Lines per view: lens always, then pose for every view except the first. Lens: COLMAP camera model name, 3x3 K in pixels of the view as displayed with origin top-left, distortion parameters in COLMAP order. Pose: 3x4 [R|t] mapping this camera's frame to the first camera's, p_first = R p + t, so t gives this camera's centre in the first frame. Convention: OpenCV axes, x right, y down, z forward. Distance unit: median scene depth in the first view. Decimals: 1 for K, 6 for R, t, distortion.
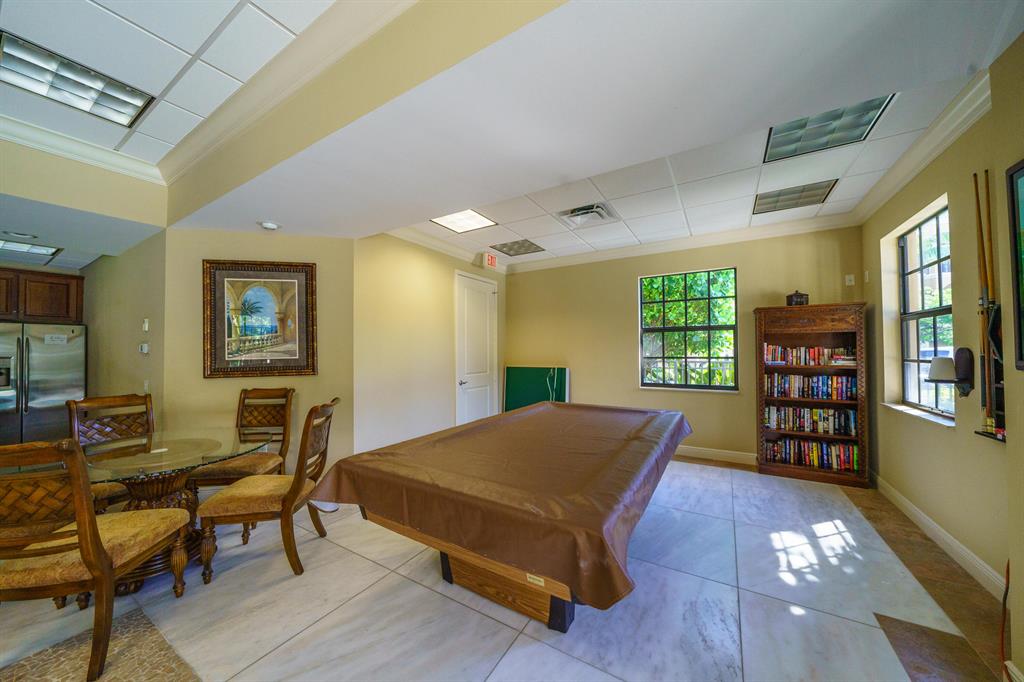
lens RADIAL K [[354.8, 0, 511.3], [0, 354.8, 342.6], [0, 0, 1]] dist [-0.011421, 0.001552]
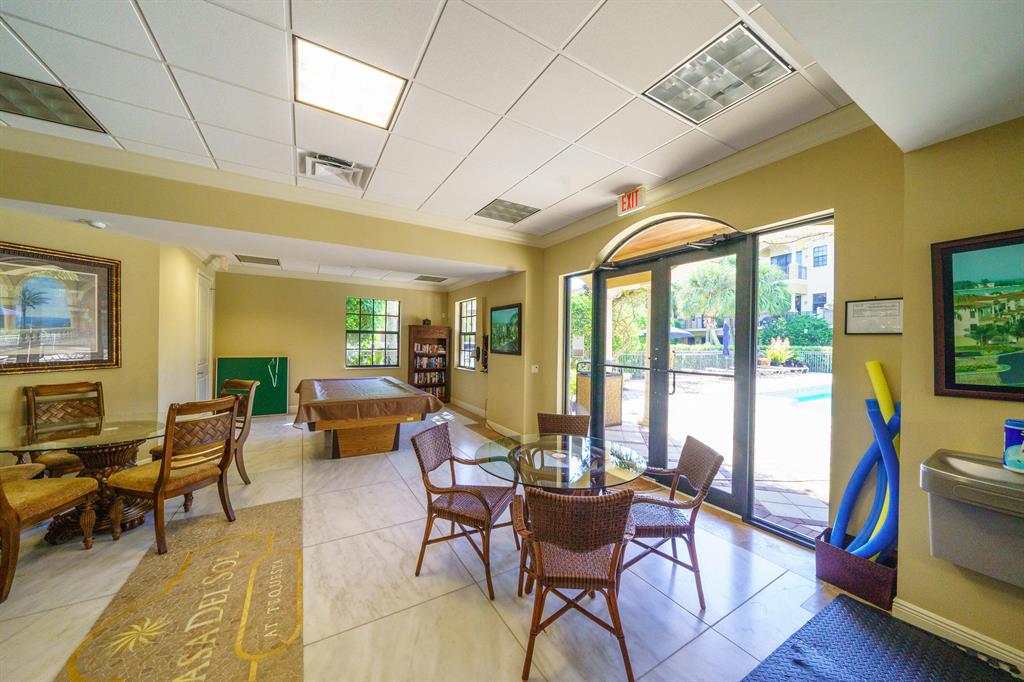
lens RADIAL K [[354.8, 0, 511.3], [0, 354.8, 342.6], [0, 0, 1]] dist [-0.011421, 0.001552]
pose [[0.469772, 0.012497, 0.882700, -0.924742], [-0.039361, 0.999202, 0.006801, -0.036422], [-0.881910, -0.037939, 0.469888, -0.515803]]
